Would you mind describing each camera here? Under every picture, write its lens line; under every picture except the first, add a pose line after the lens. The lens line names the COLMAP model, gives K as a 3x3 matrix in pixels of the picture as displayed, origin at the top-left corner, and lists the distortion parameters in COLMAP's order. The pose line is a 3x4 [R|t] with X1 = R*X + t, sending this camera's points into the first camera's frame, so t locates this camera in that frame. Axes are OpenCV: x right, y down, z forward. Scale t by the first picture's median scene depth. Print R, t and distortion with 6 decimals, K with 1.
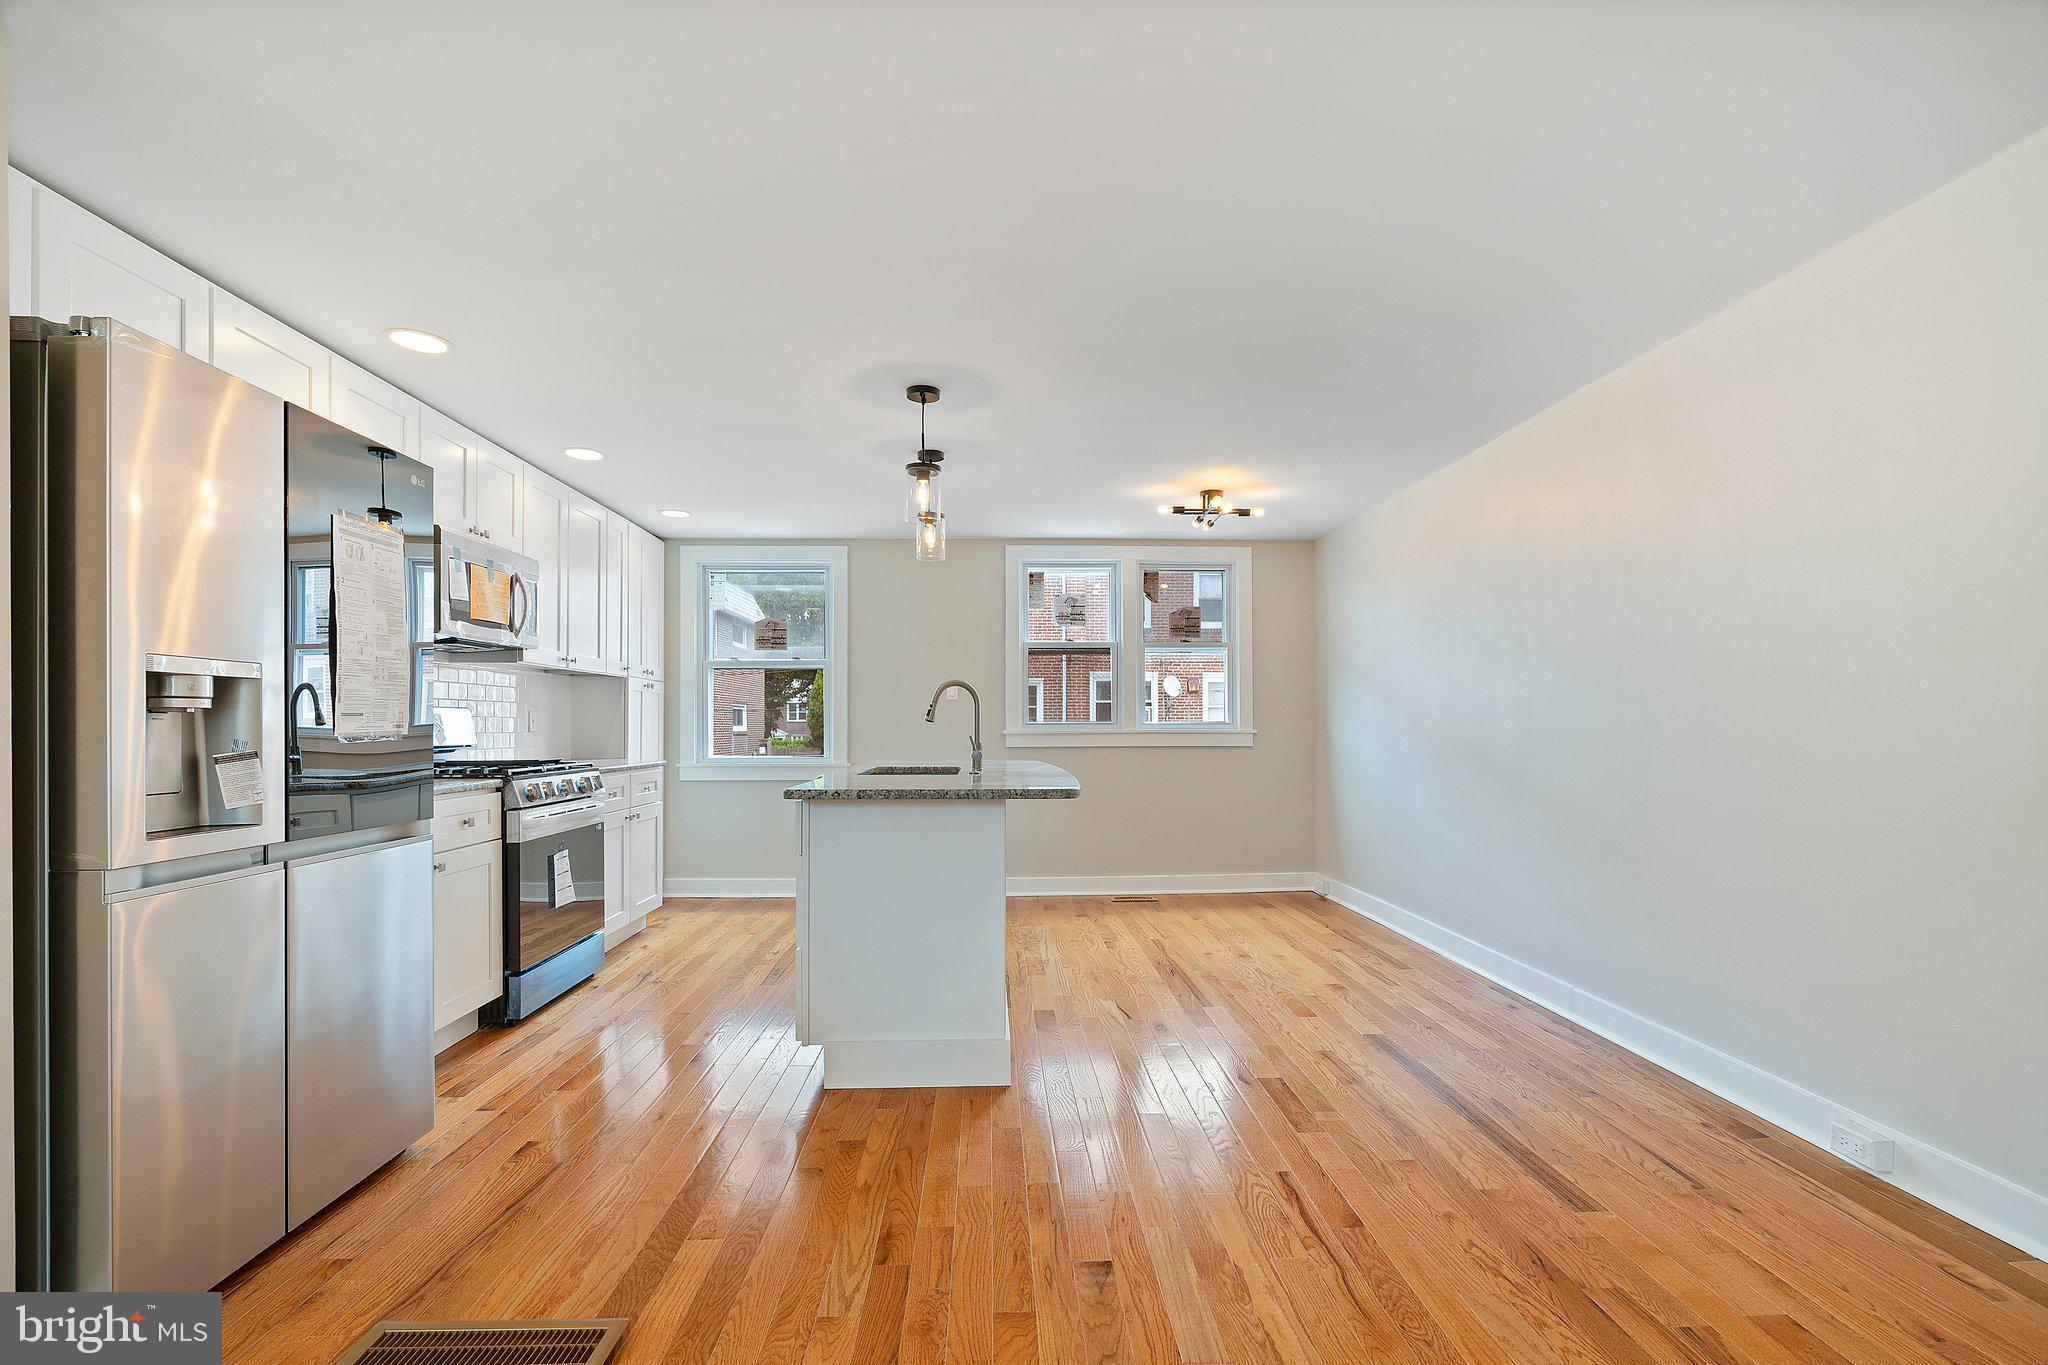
lens RADIAL K [[931.1, 0, 1027.5], [0, 931.1, 732.5], [0, 0, 1]] dist [-0.011204, 0.003701]
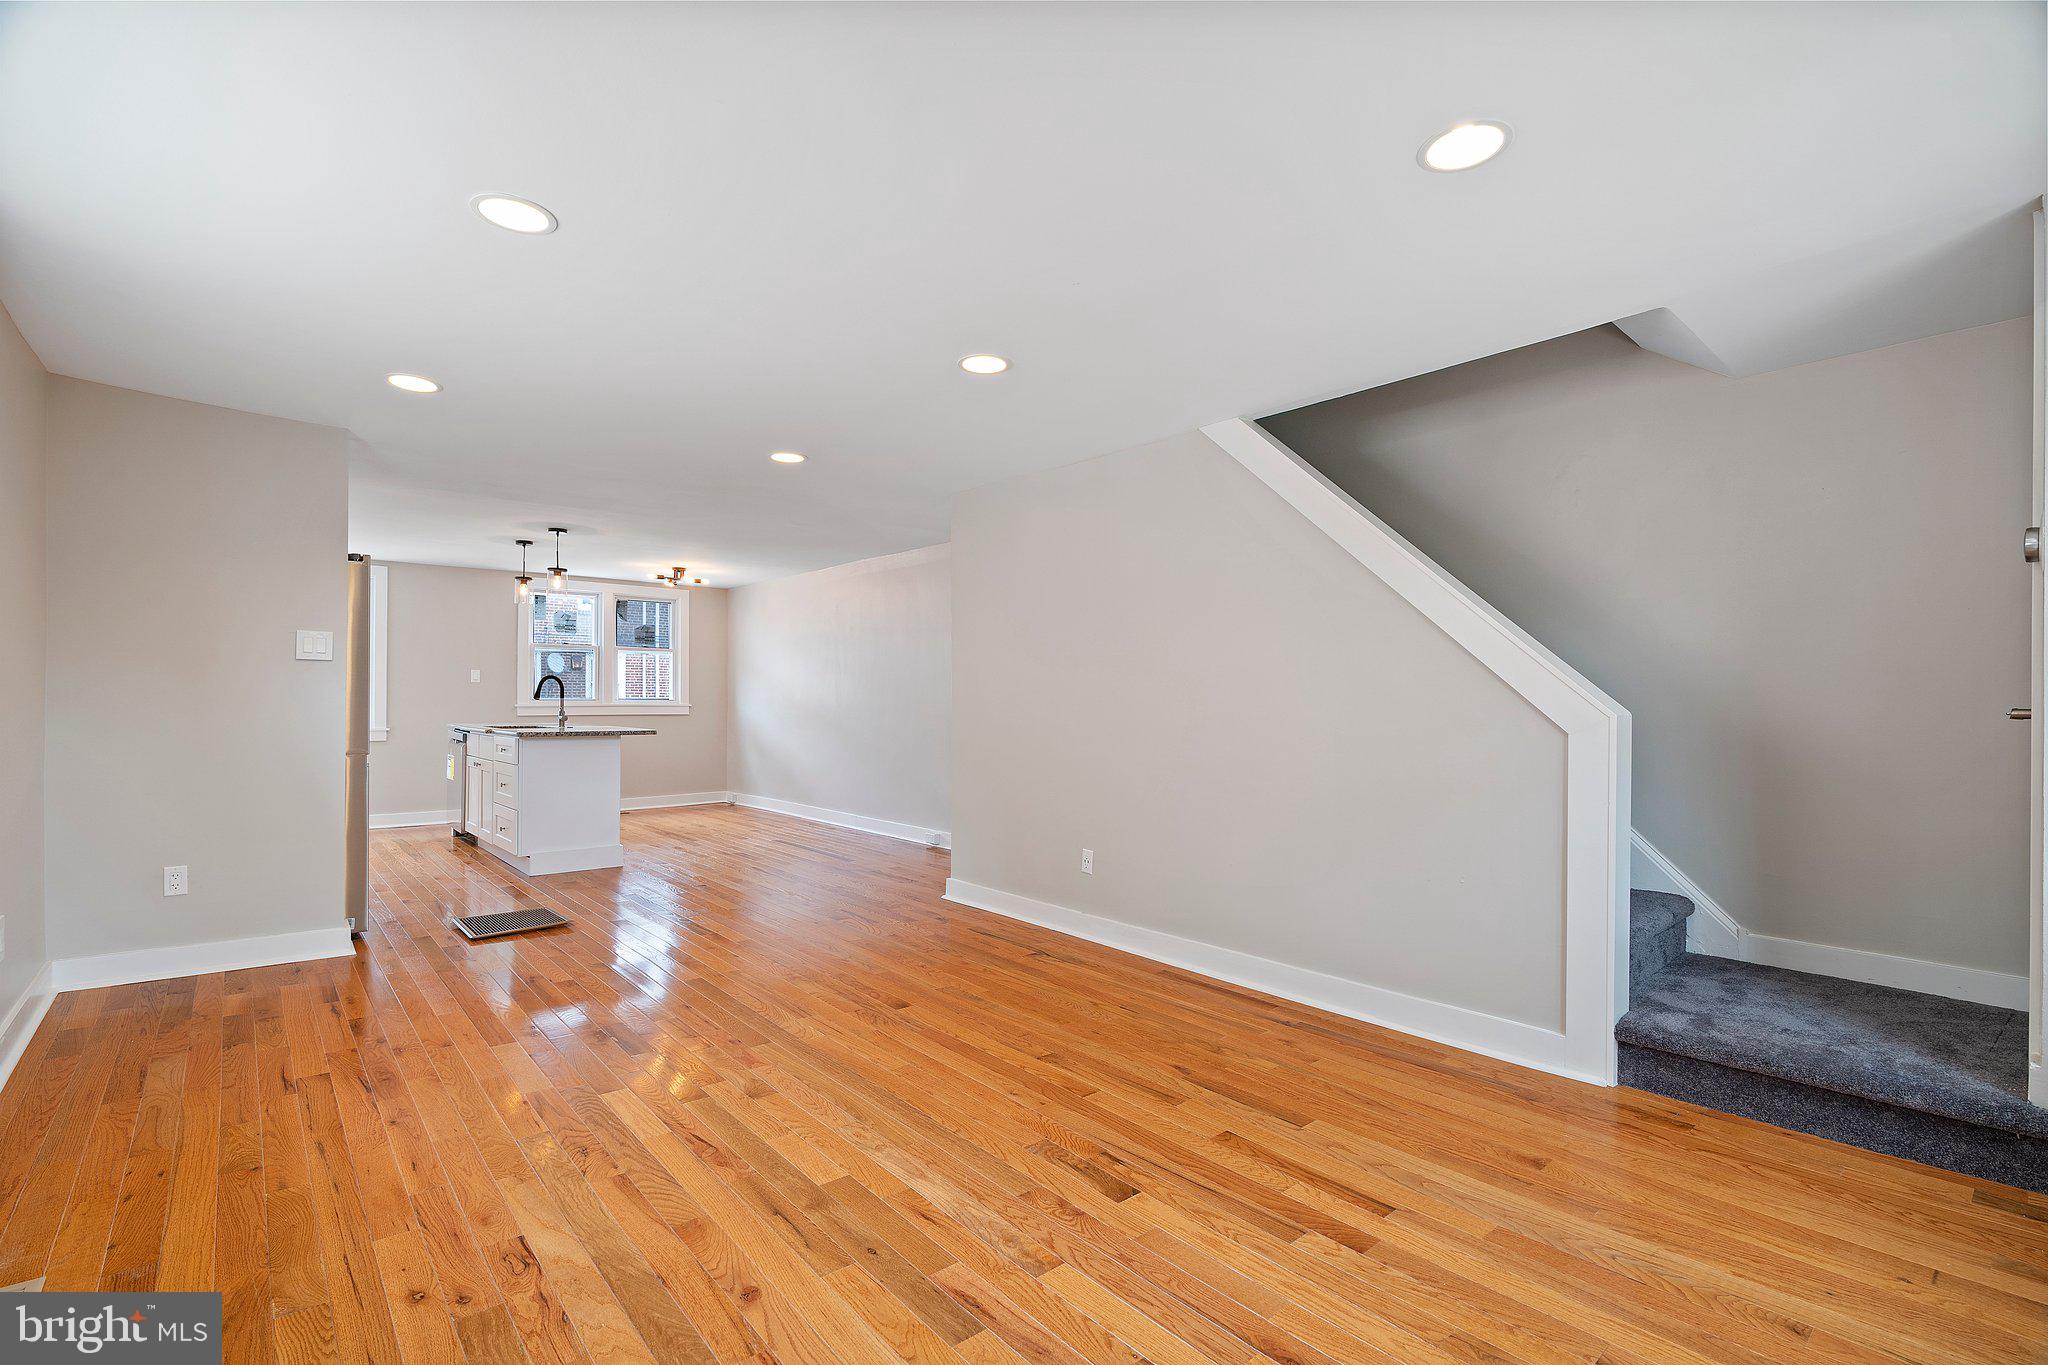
lens RADIAL K [[931.1, 0, 1015.0], [0, 931.1, 704.4], [0, 0, 1]] dist [-0.011204, 0.003701]
pose [[0.787781, 0.004798, 0.615937, -0.415781], [-0.003192, 0.999988, -0.003708, 0.002414], [-0.615947, 0.000955, 0.787787, -0.838087]]
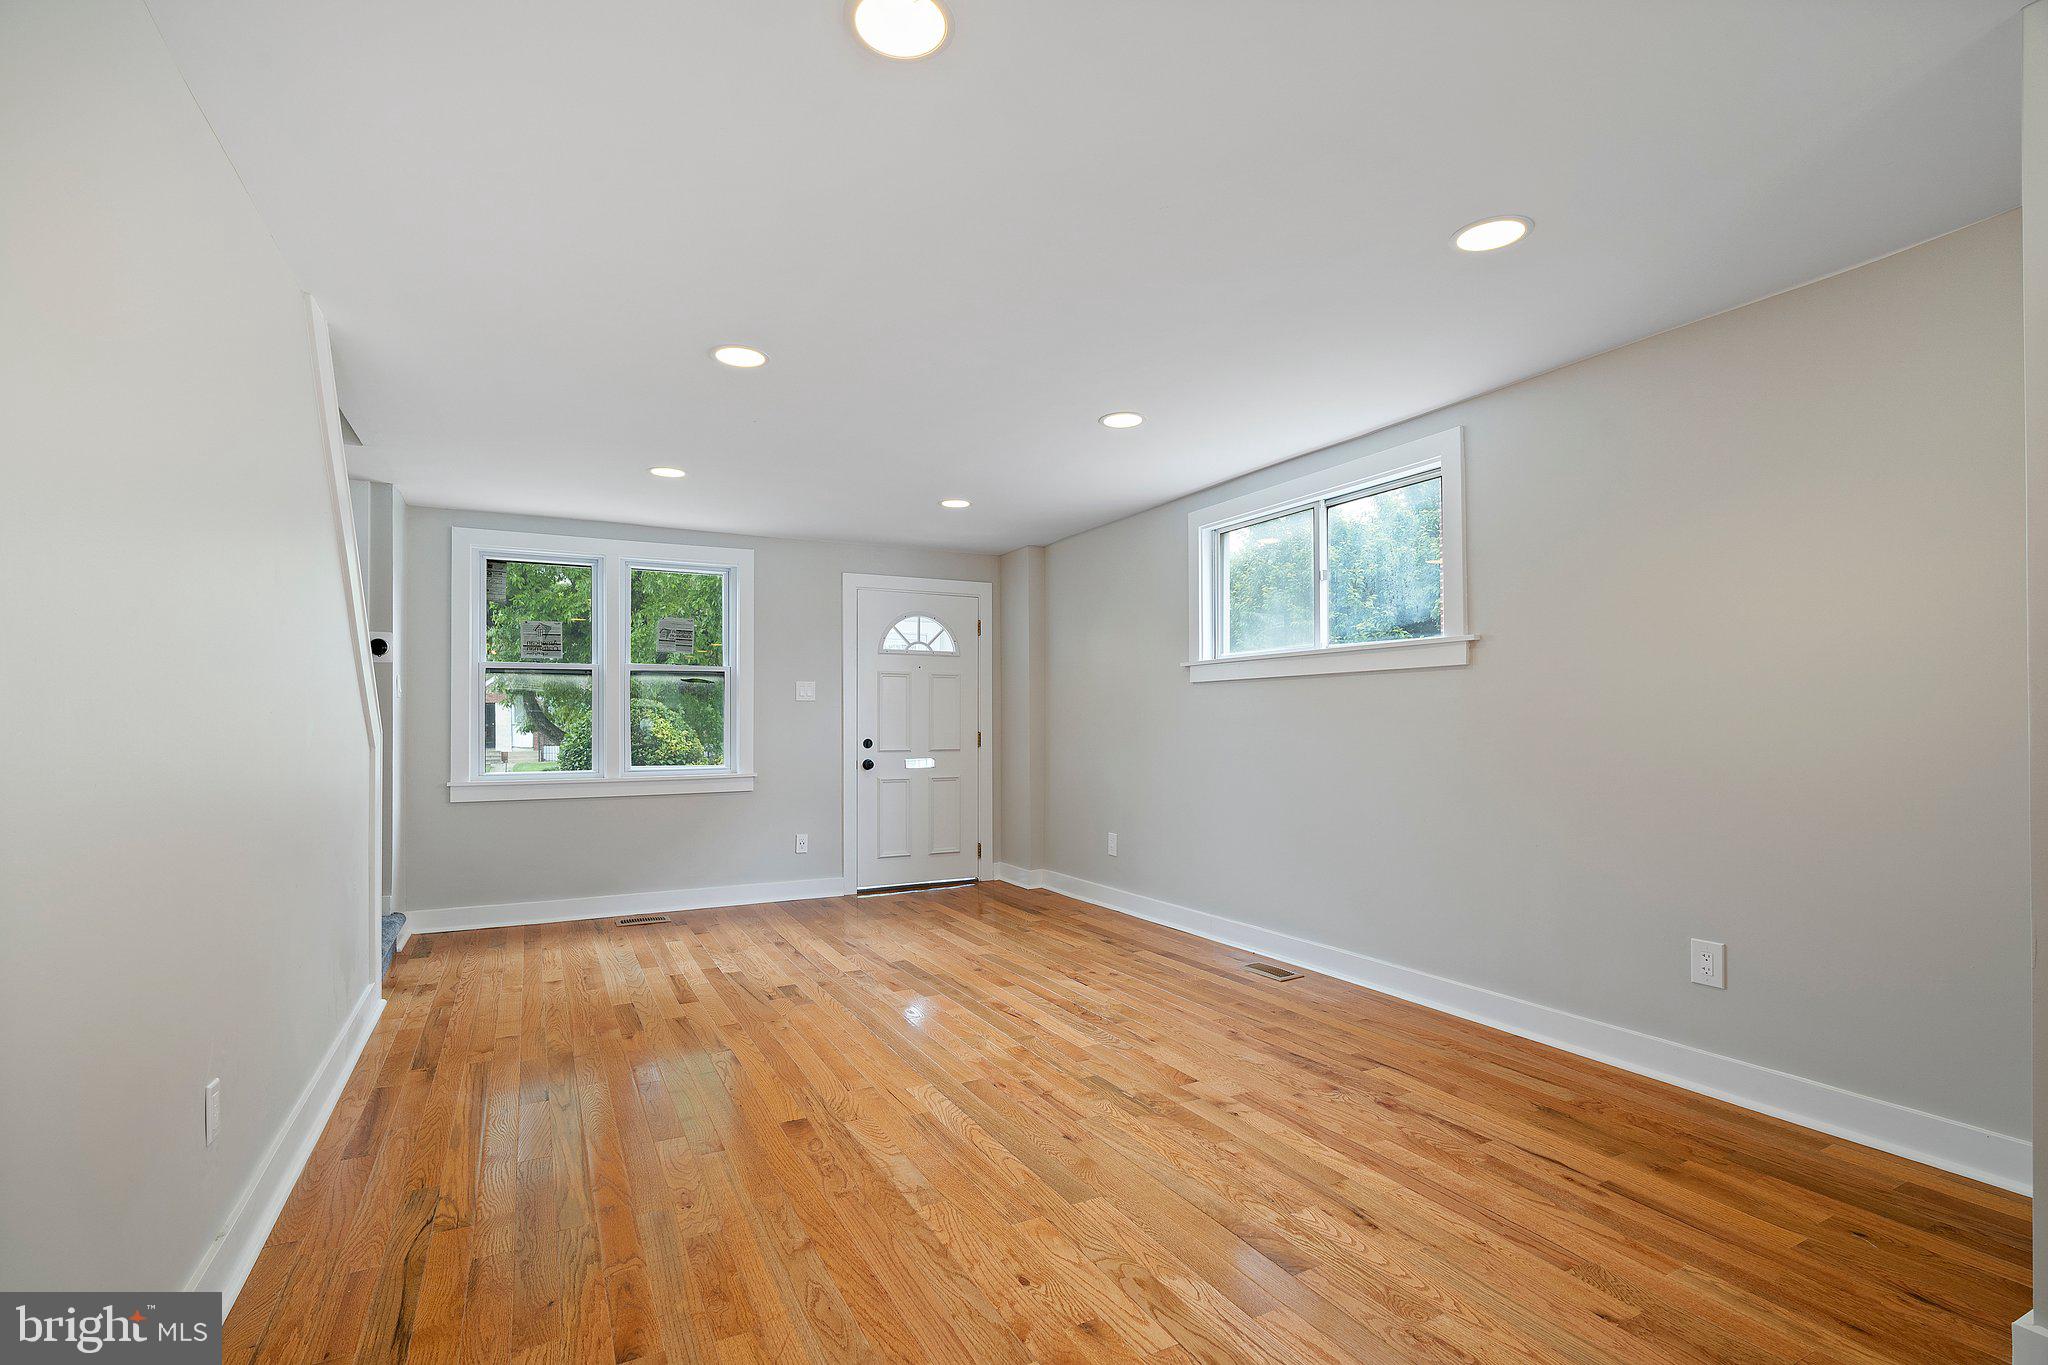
lens RADIAL K [[931.1, 0, 1034.8], [0, 931.1, 731.0], [0, 0, 1]] dist [-0.011204, 0.003701]
pose [[-0.894794, 0.009424, -0.446380, 0.140336], [0.002630, 0.999871, 0.015838, -0.008857], [0.446472, 0.012997, -0.894703, 0.487997]]
